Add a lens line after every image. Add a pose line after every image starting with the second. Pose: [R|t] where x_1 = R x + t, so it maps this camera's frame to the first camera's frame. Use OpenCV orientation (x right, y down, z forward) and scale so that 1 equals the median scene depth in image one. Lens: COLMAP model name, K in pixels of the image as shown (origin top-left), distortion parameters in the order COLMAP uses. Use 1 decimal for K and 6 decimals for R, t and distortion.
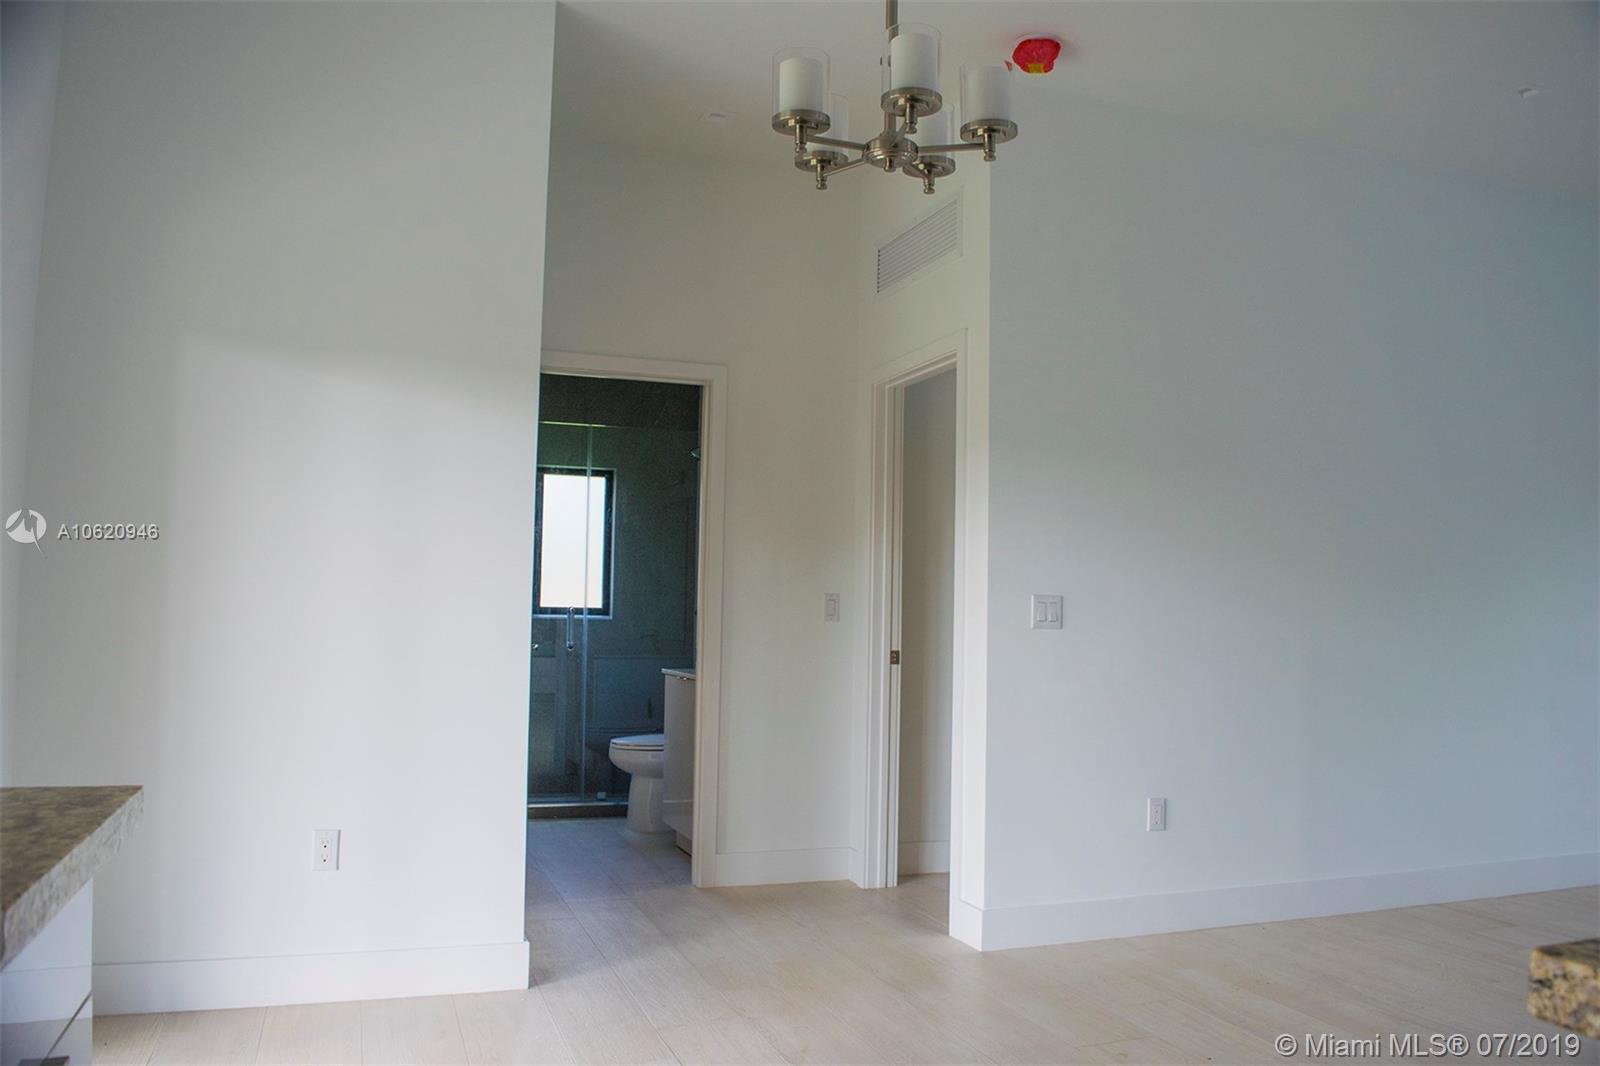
lens RADIAL K [[1262.6, 0, 800.0], [0, 1262.6, 533.0], [0, 0, 1]] dist [-0.118469, -0.000223]
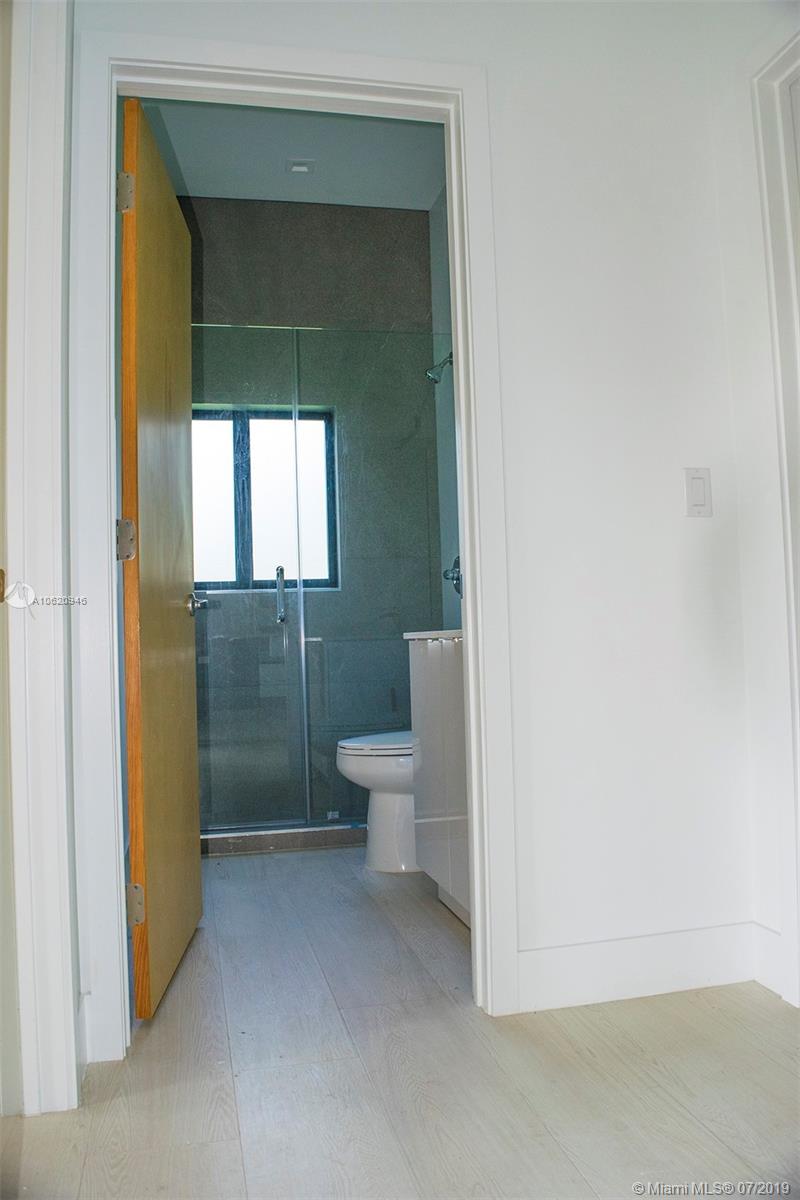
lens RADIAL K [[946.9, 0, 400.0], [0, 946.9, 600.0], [0, 0, 1]] dist [-0.118469, -0.000223]
pose [[0.992012, -0.052644, -0.114629, -0.050047], [0.055833, 0.998132, 0.024791, 0.072287], [0.113110, -0.030993, 0.993099, 0.471907]]
